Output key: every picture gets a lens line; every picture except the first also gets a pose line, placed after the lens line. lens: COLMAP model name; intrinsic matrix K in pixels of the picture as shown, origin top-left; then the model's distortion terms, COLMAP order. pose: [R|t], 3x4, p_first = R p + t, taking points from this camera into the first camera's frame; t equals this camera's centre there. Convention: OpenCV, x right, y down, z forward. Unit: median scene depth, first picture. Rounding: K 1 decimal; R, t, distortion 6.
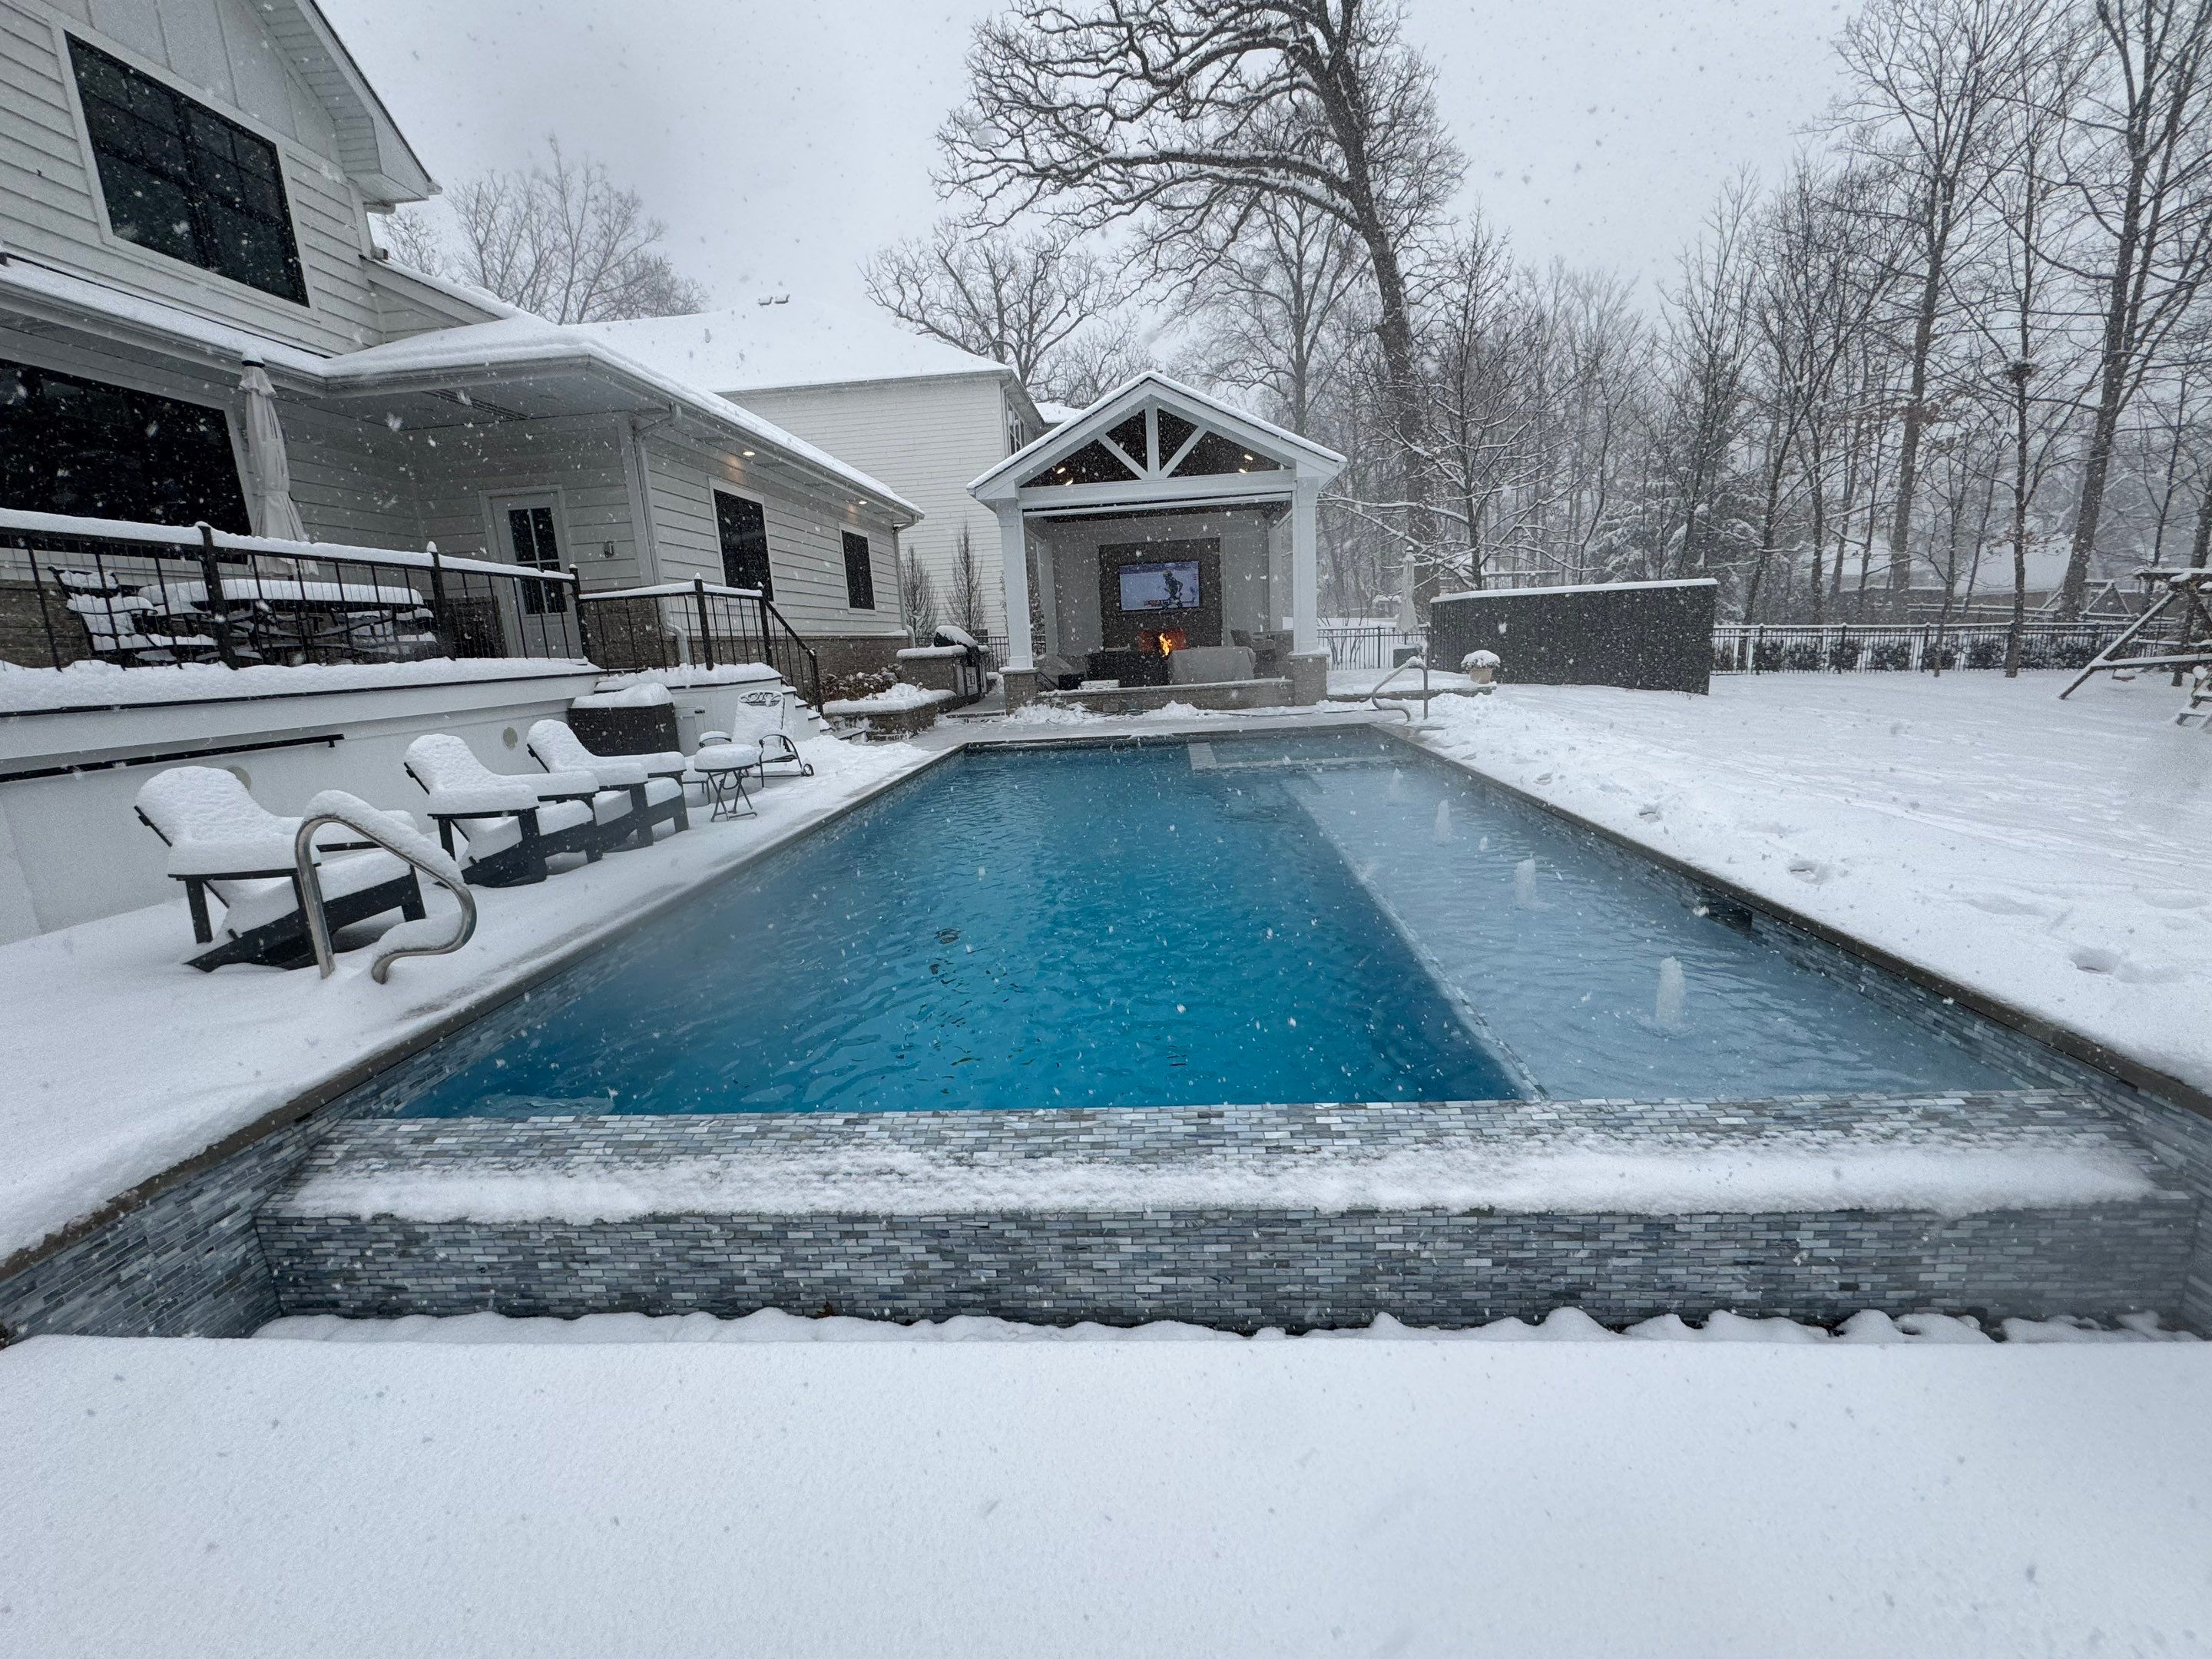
lens RADIAL K [[909.2, 0, 1106.0], [0, 909.2, 829.5], [0, 0, 1]] dist [-0.004871, 0.000361]
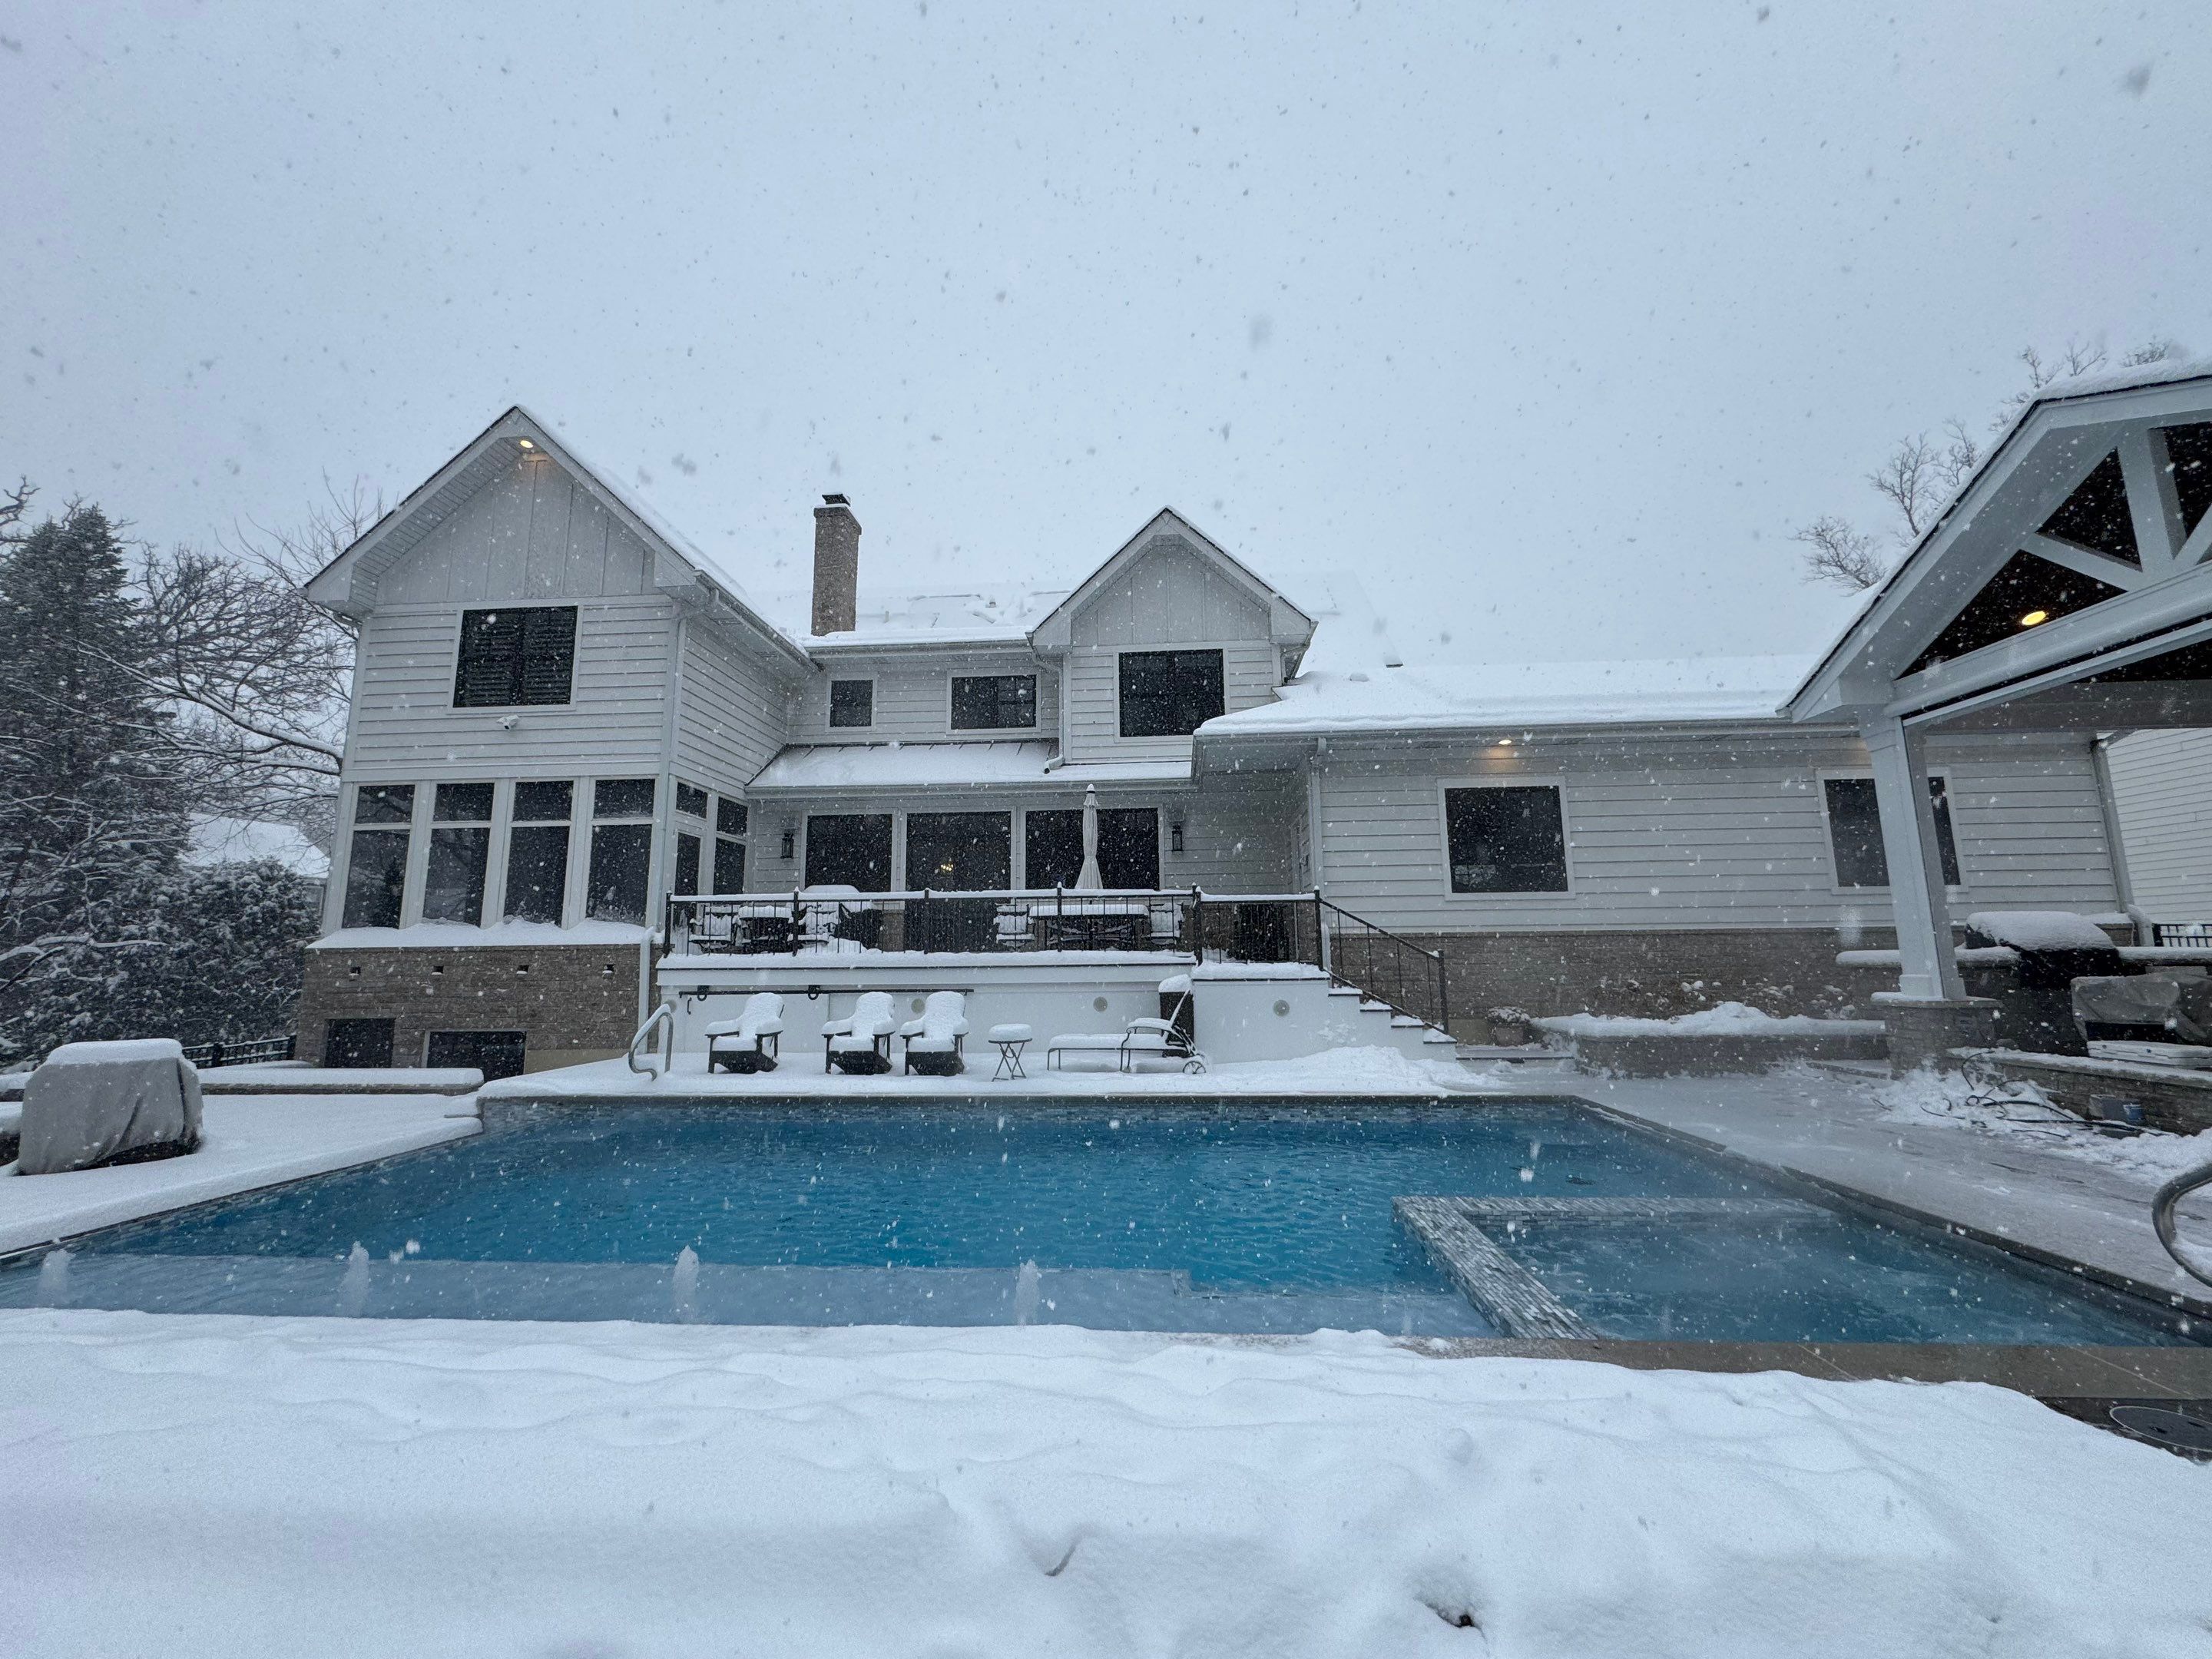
lens RADIAL K [[880.6, 0, 1106.0], [0, 880.6, 829.5], [0, 0, 1]] dist [0.001046, 0.000182]
pose [[-0.006236, -0.095690, -0.995392, 0.895948], [-0.193683, 0.976677, -0.092677, -0.275310], [0.981044, 0.192212, -0.024624, 1.091090]]
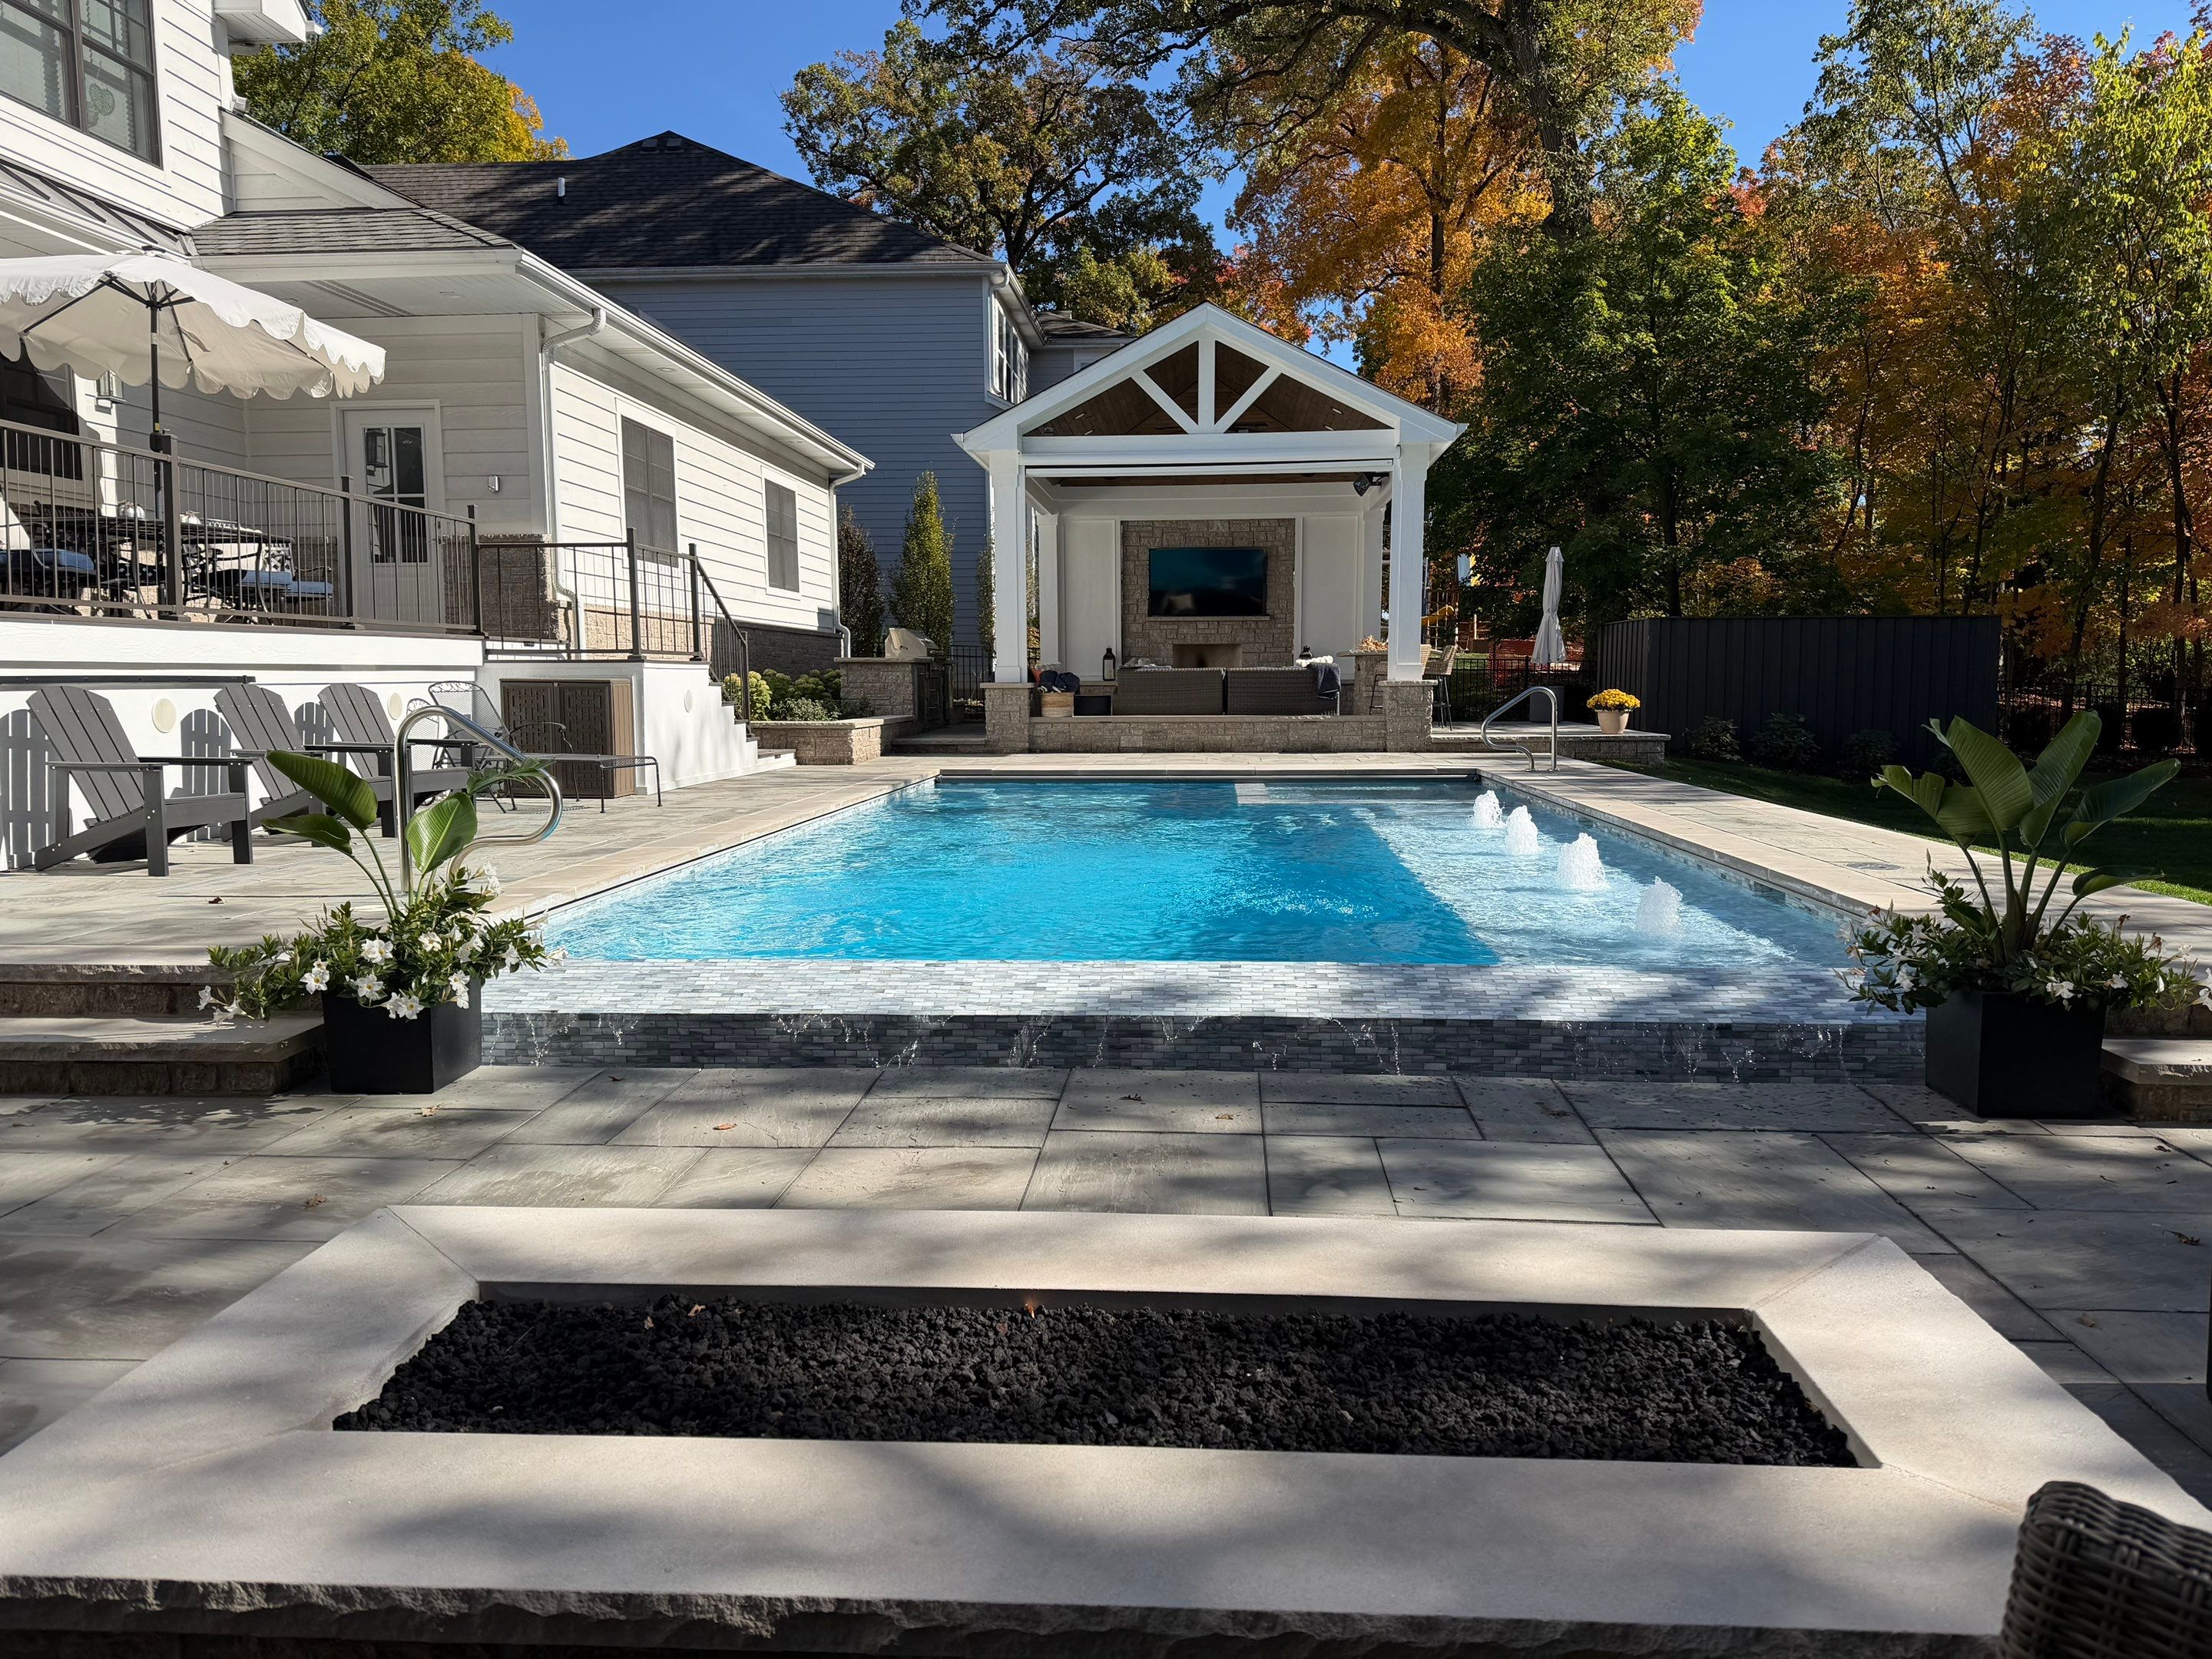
lens RADIAL K [[1570.6, 0, 1106.0], [0, 1570.6, 829.5], [0, 0, 1]] dist [0.098640, -0.104022]
pose [[0.998735, 0.050285, 0.000681, -0.024642], [-0.049888, 0.992391, -0.112564, 0.149097], [-0.006336, 0.112387, 0.993644, -0.438467]]
